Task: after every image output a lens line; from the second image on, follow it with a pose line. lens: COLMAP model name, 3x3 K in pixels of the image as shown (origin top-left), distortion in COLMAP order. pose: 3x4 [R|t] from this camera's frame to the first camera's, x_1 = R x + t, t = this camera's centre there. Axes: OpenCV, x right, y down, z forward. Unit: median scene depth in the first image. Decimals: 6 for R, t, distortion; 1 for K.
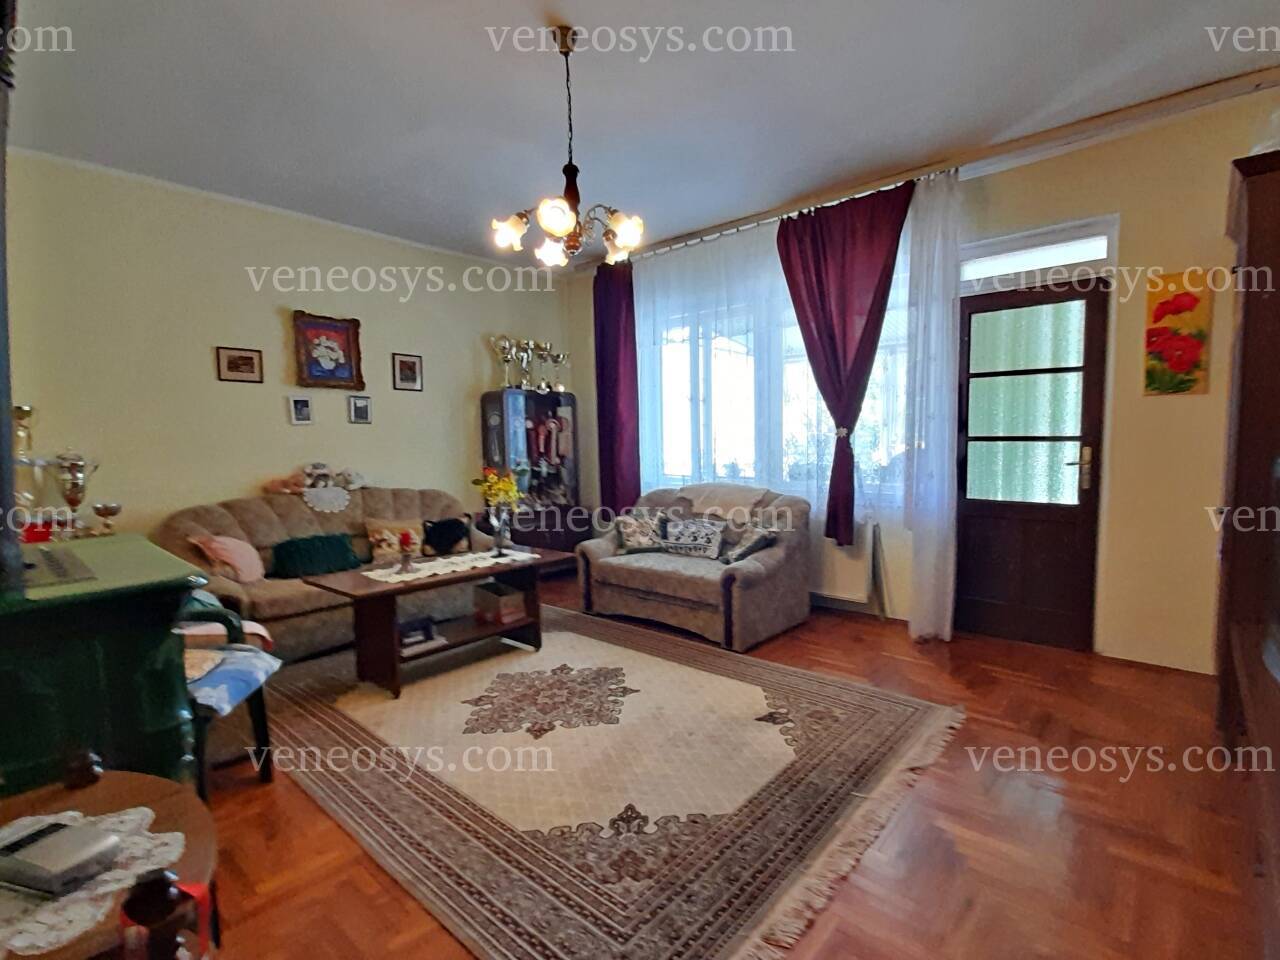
lens RADIAL K [[614.2, 0, 640.6], [0, 614.2, 485.7], [0, 0, 1]] dist [-0.000266, -0.000171]
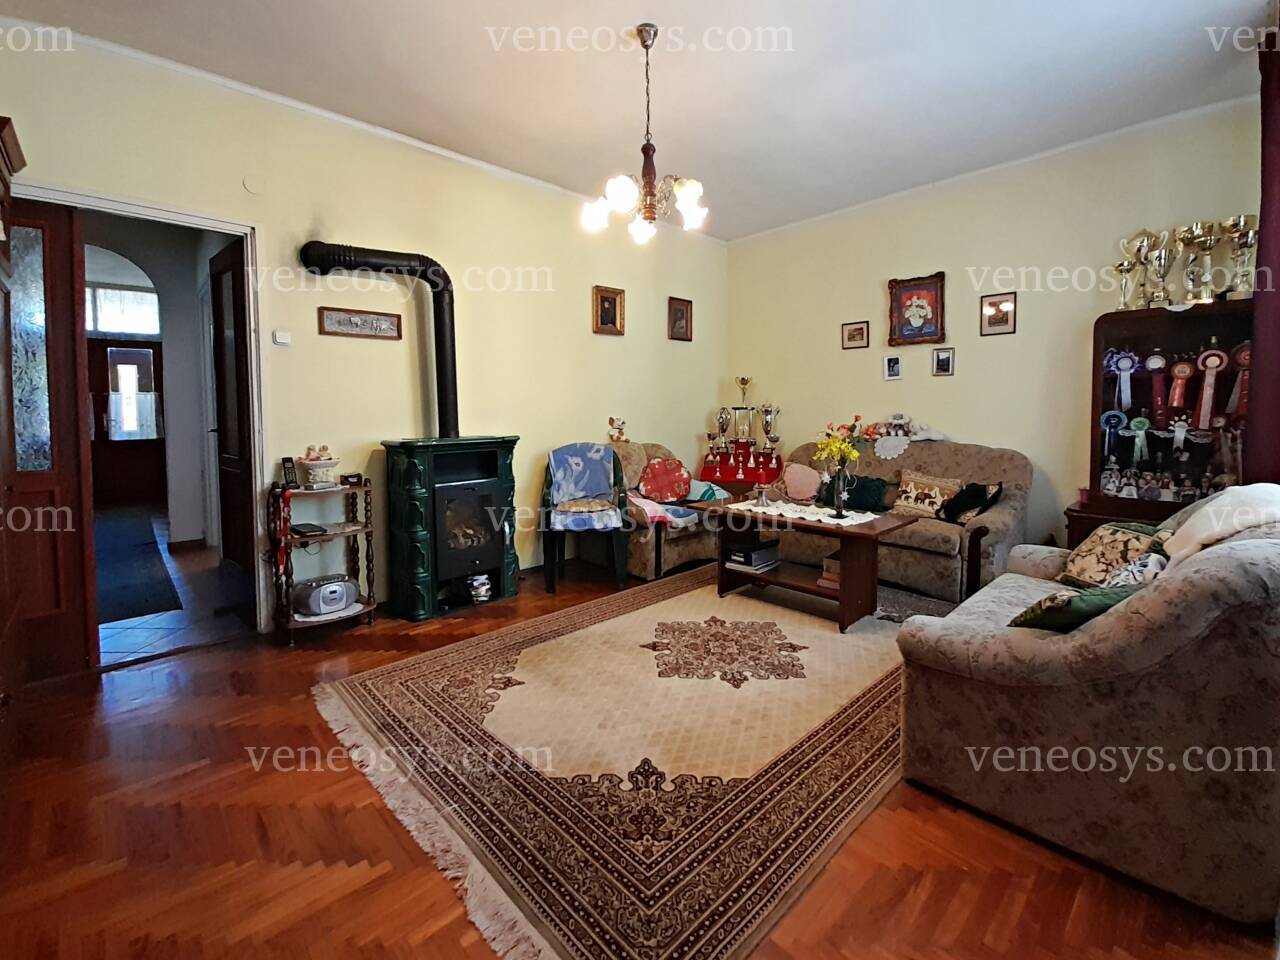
lens RADIAL K [[558.9, 0, 637.7], [0, 558.9, 429.1], [0, 0, 1]] dist [-0.002192, -0.000069]
pose [[-0.080473, 0.051706, -0.995415, 0.522465], [-0.058784, 0.996669, 0.056523, -0.039732], [0.995022, 0.063063, -0.077165, 0.621130]]
